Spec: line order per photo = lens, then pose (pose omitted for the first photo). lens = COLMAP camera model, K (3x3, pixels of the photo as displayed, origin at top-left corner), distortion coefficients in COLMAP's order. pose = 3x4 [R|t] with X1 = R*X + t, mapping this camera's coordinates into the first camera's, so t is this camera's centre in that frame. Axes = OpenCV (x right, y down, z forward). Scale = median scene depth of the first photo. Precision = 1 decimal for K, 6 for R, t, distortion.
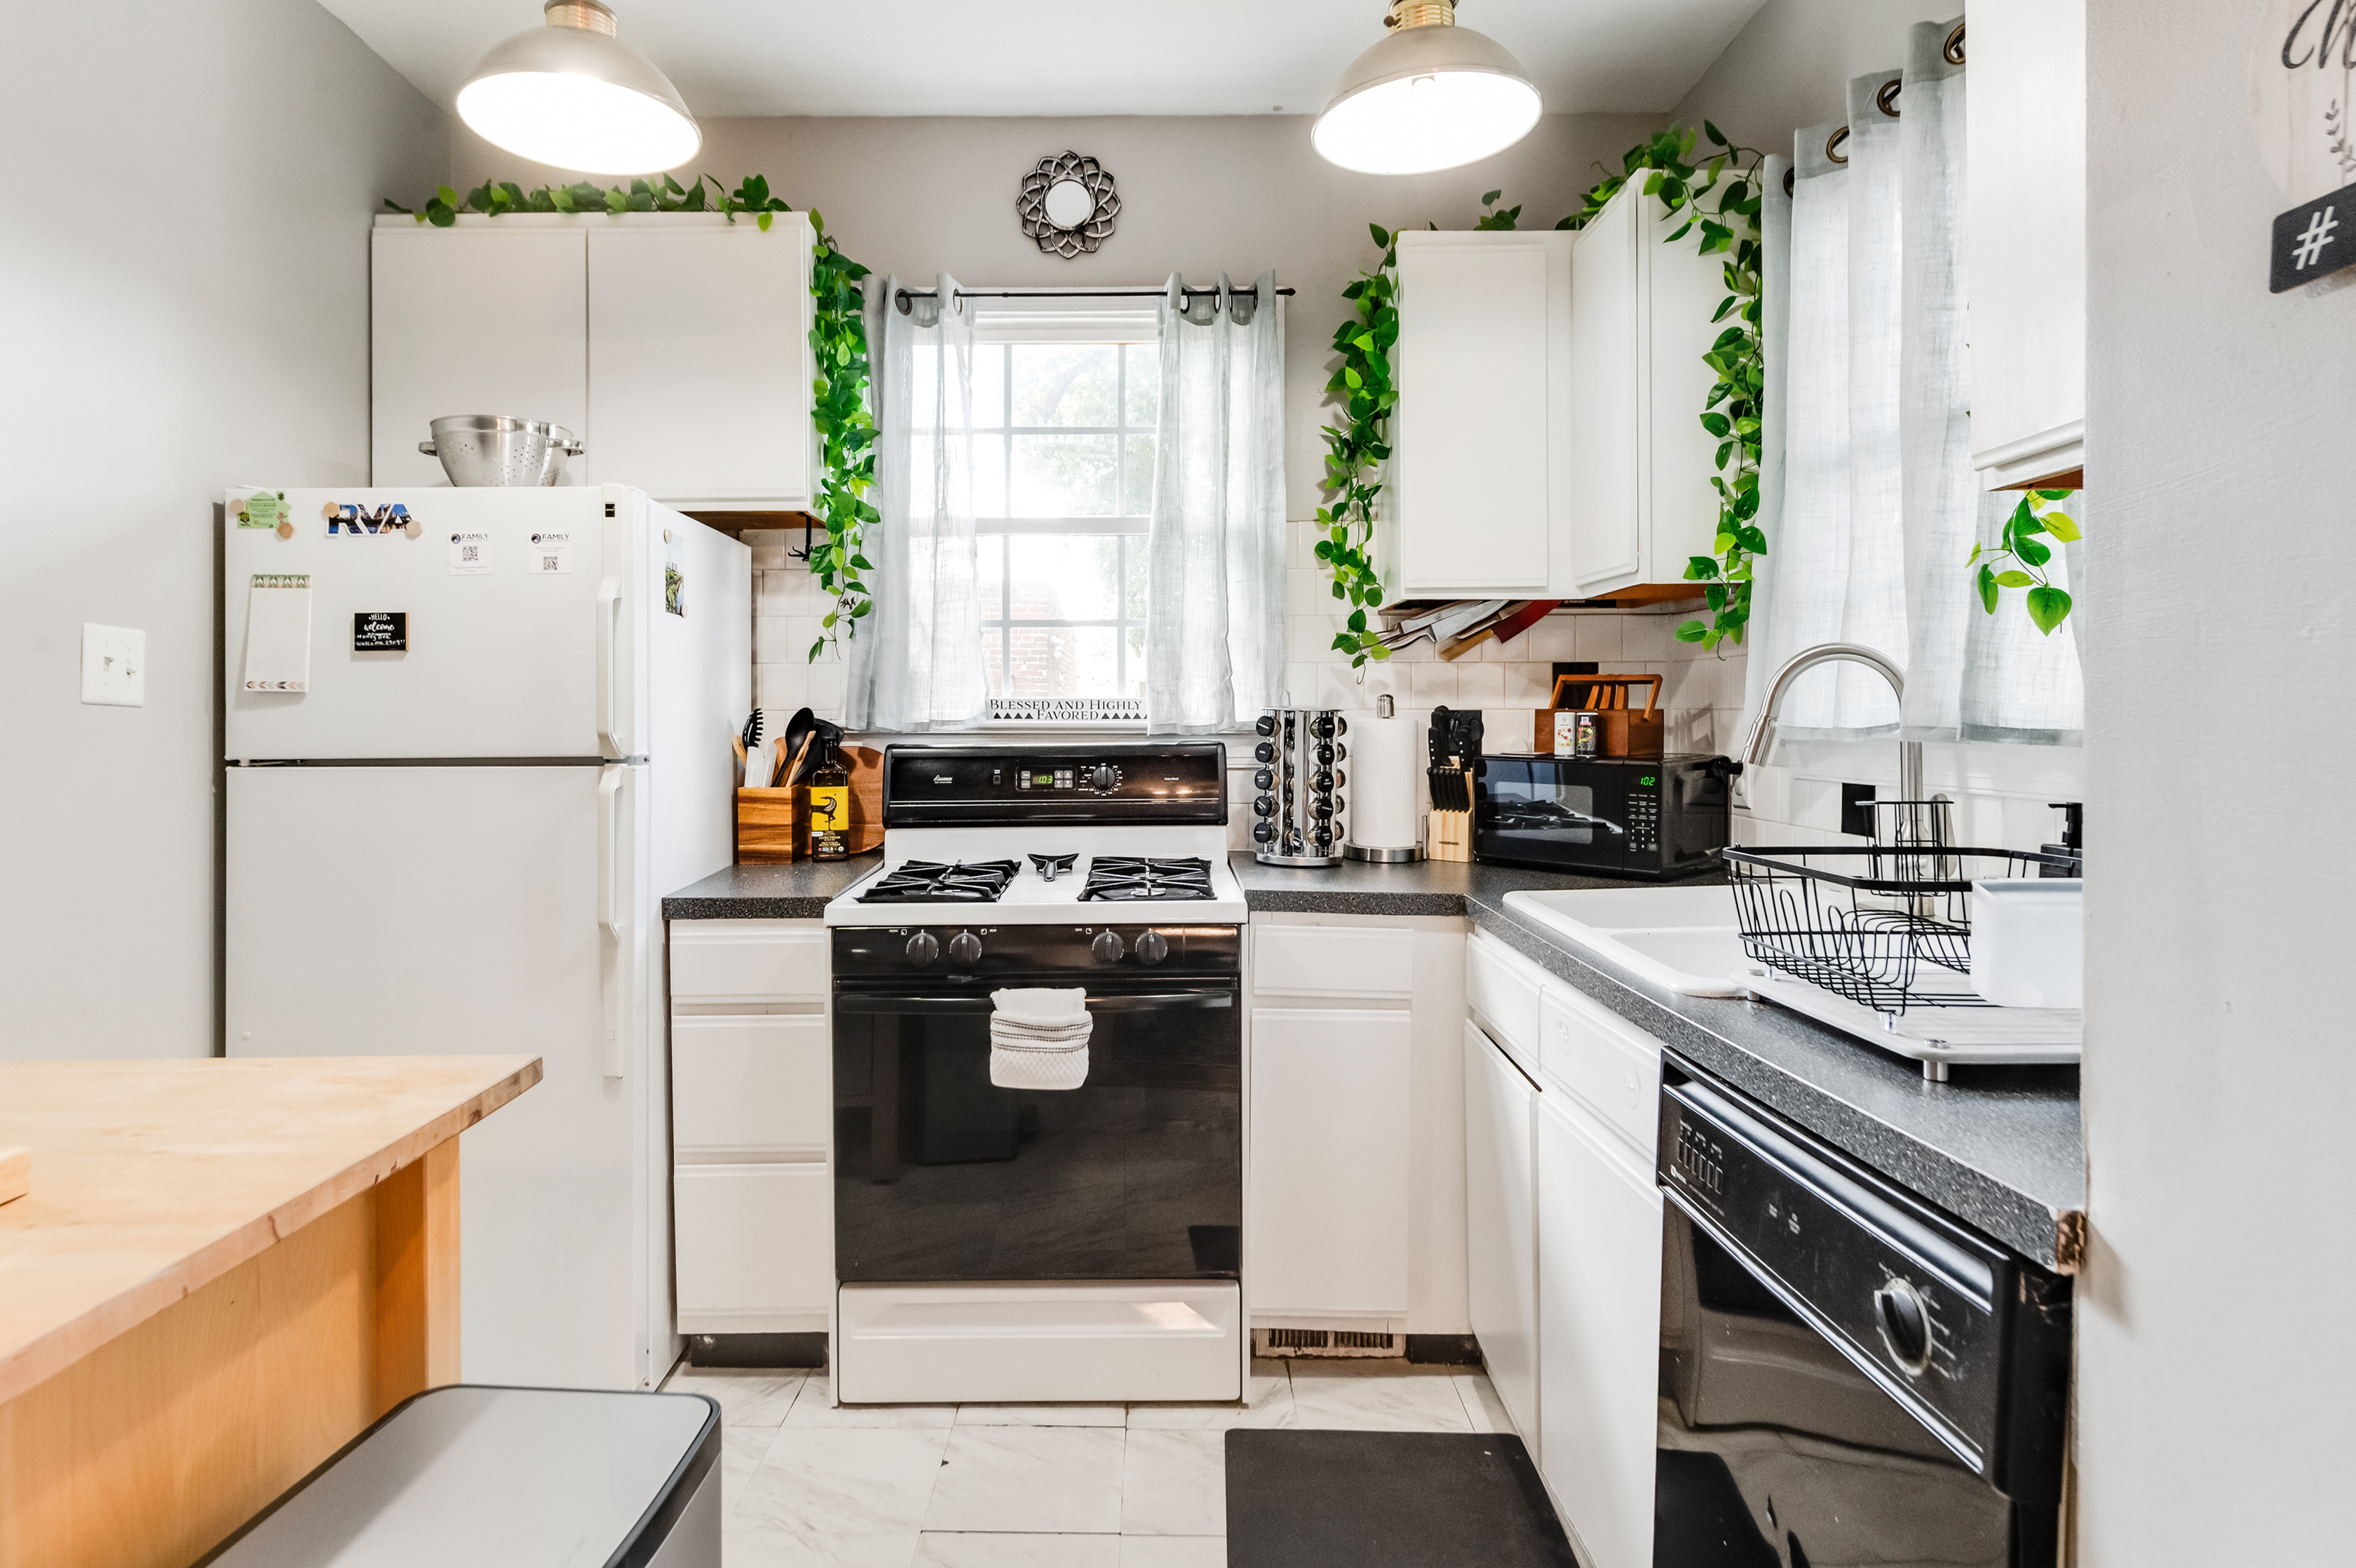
lens RADIAL K [[1344.5, 0, 1110.0], [0, 1344.5, 722.9], [0, 0, 1]] dist [0.003778, -0.008322]
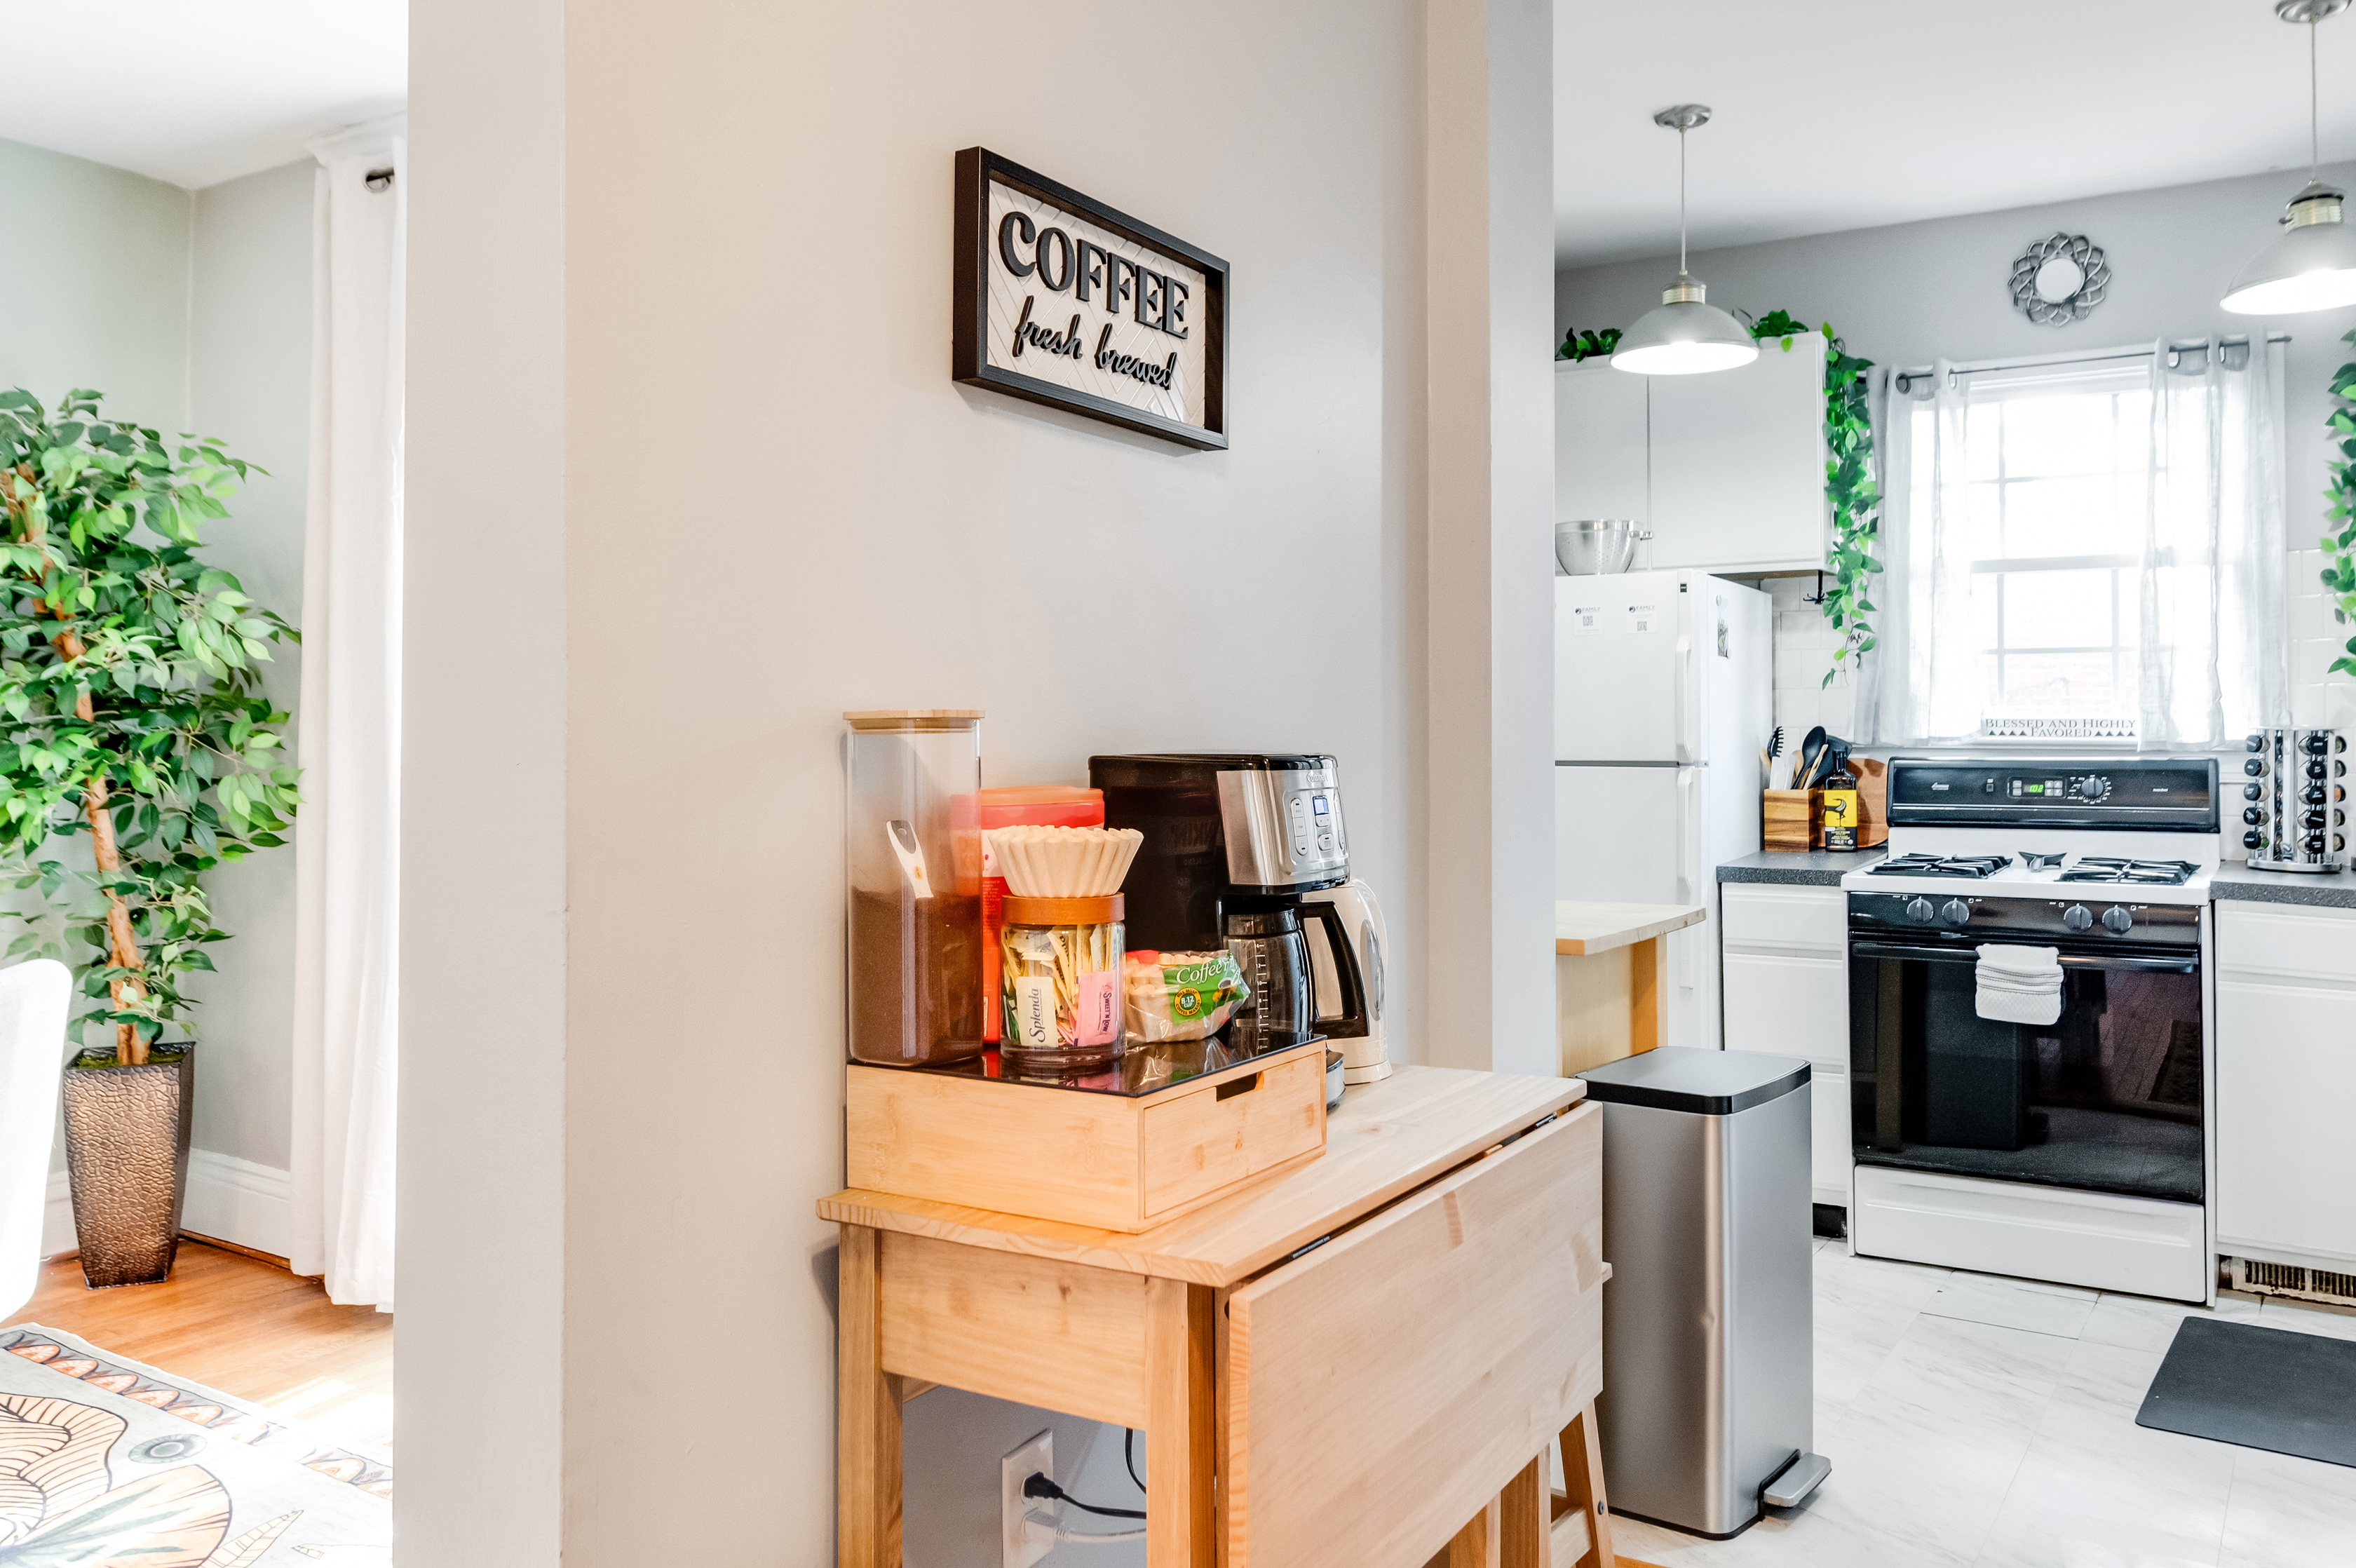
lens RADIAL K [[1846.5, 0, 1161.5], [0, 1846.5, 685.6], [0, 0, 1]] dist [0.003008, -0.006493]
pose [[0.859188, -0.008941, -0.511581, 0.122036], [-0.005692, 0.999618, -0.027030, 0.000960], [0.511628, 0.026135, 0.858810, -0.768247]]
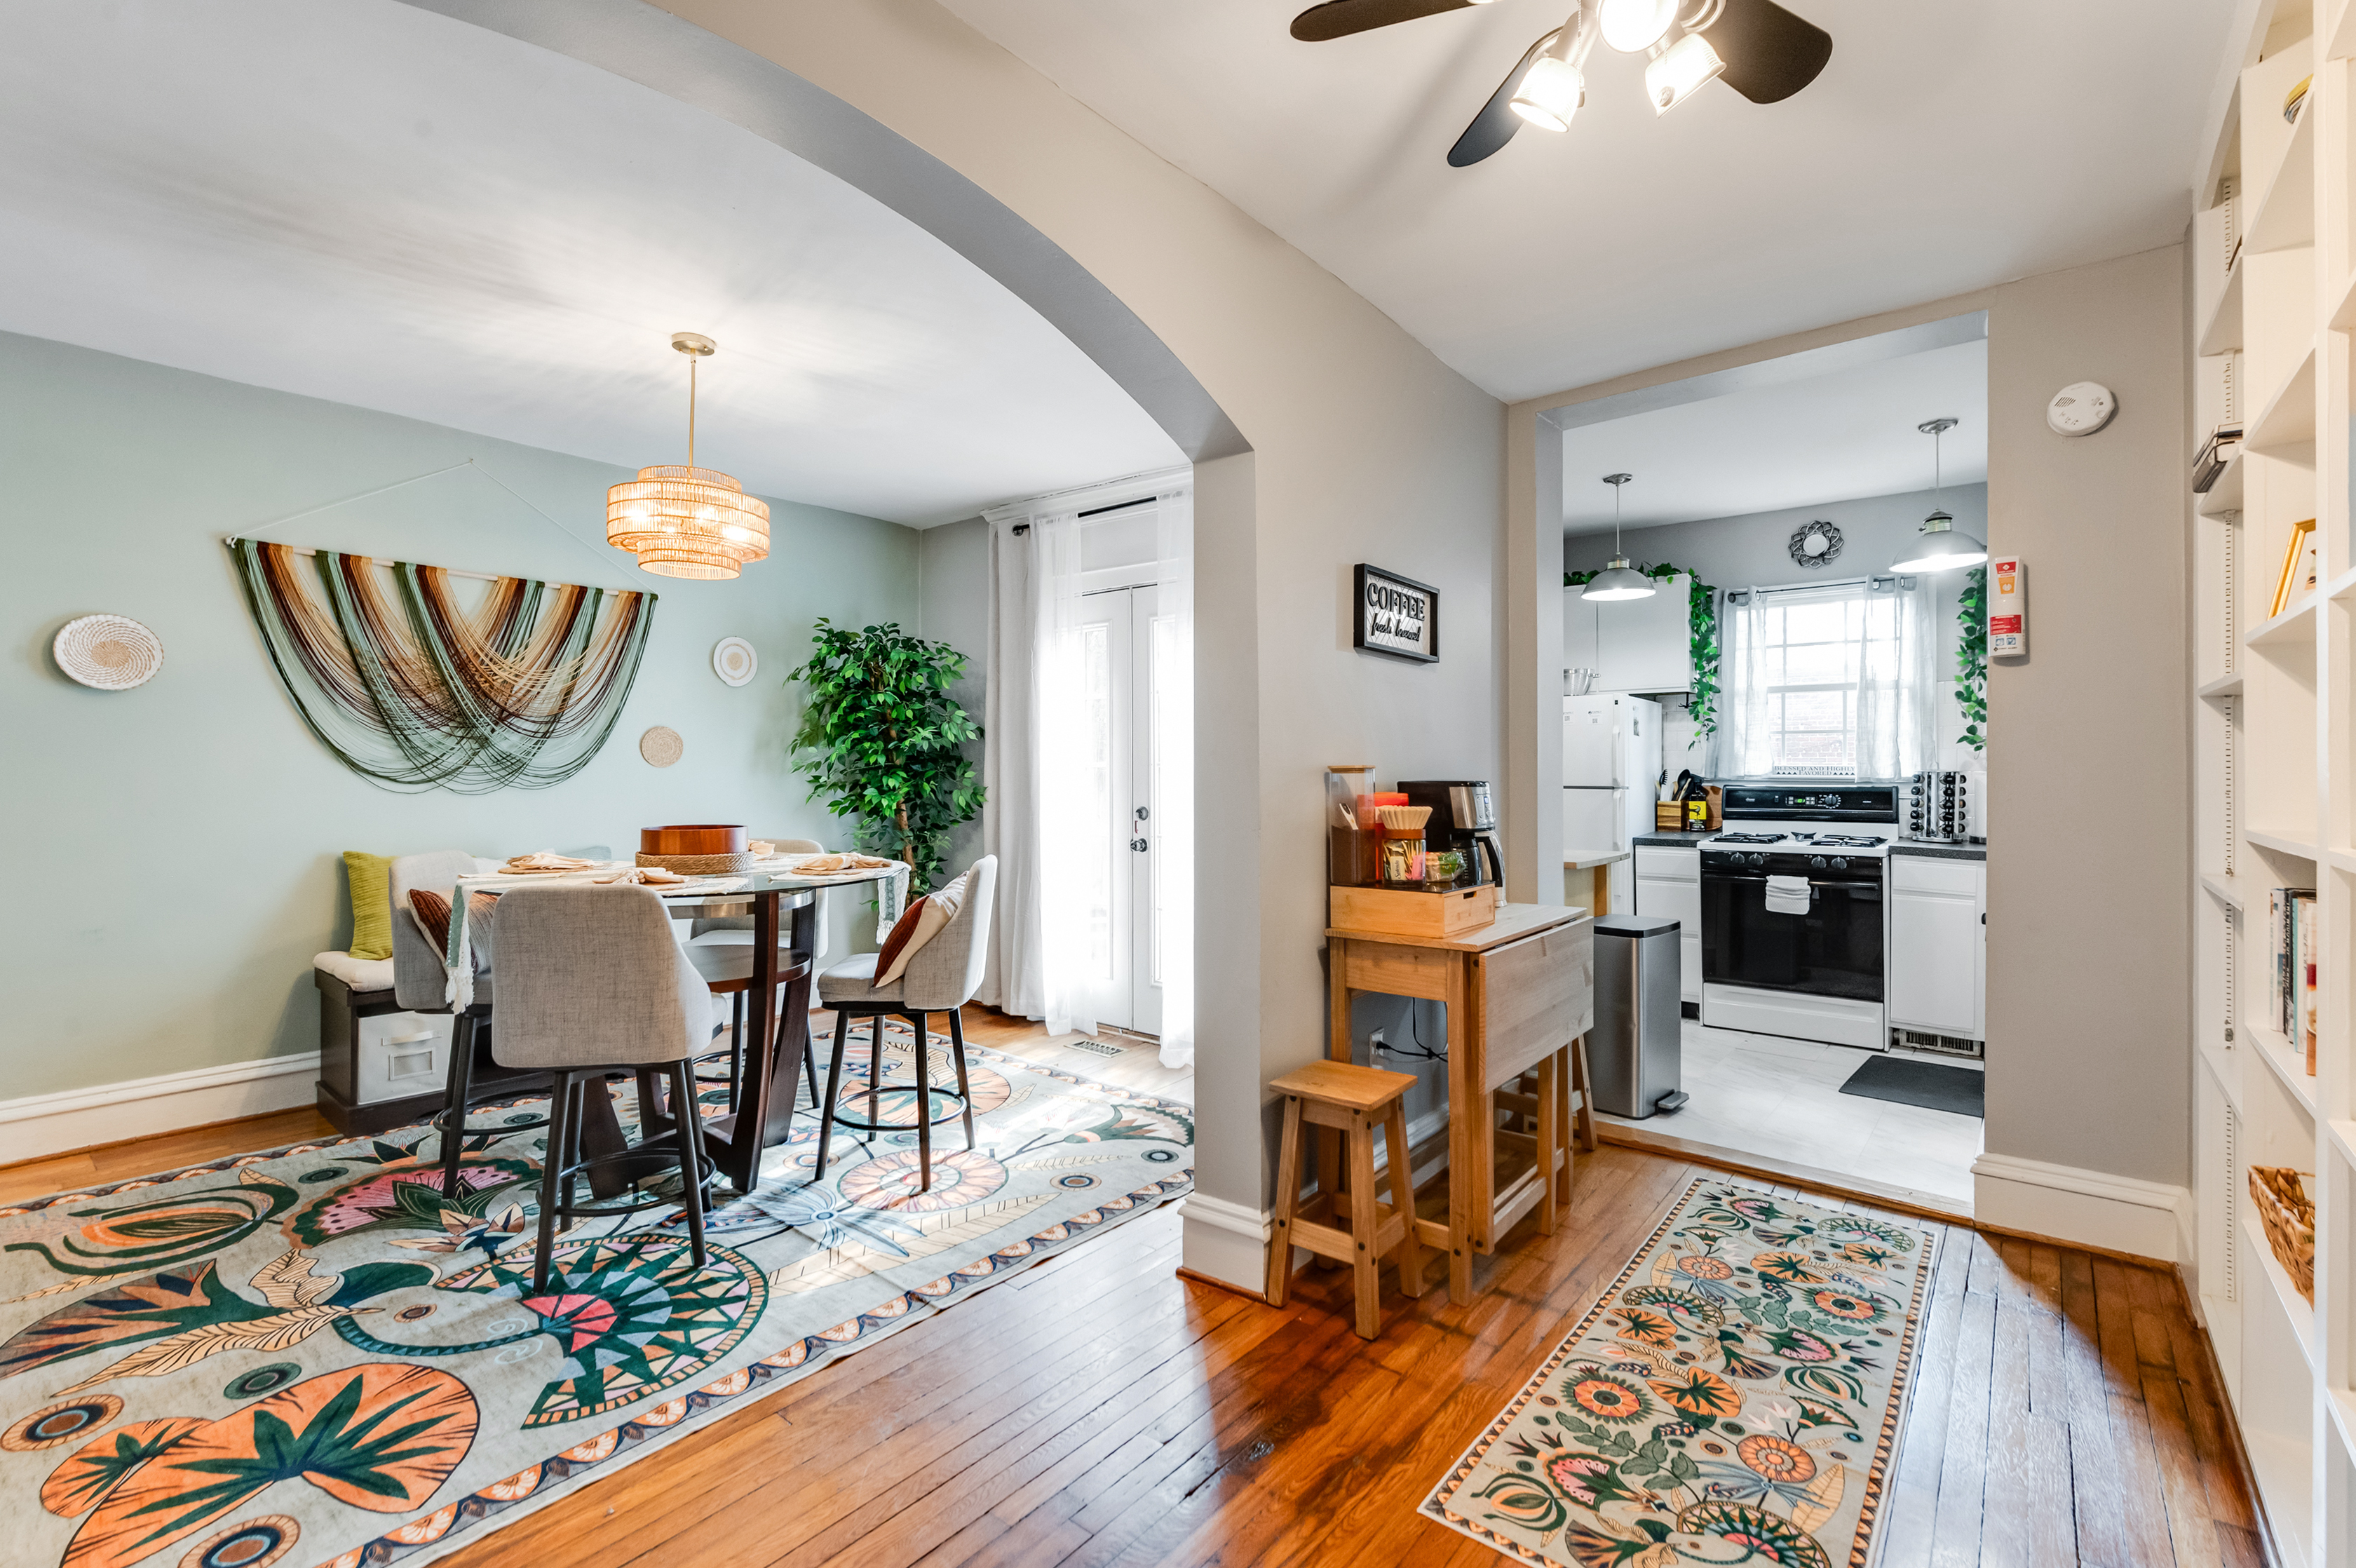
lens RADIAL K [[1065.3, 0, 1137.9], [0, 1065.3, 752.6], [0, 0, 1]] dist [0.001408, -0.001196]
pose [[0.781384, -0.004535, -0.624034, 0.210758], [-0.008023, 0.999818, -0.017312, 0.000274], [0.623999, 0.018533, 0.781205, -1.178348]]
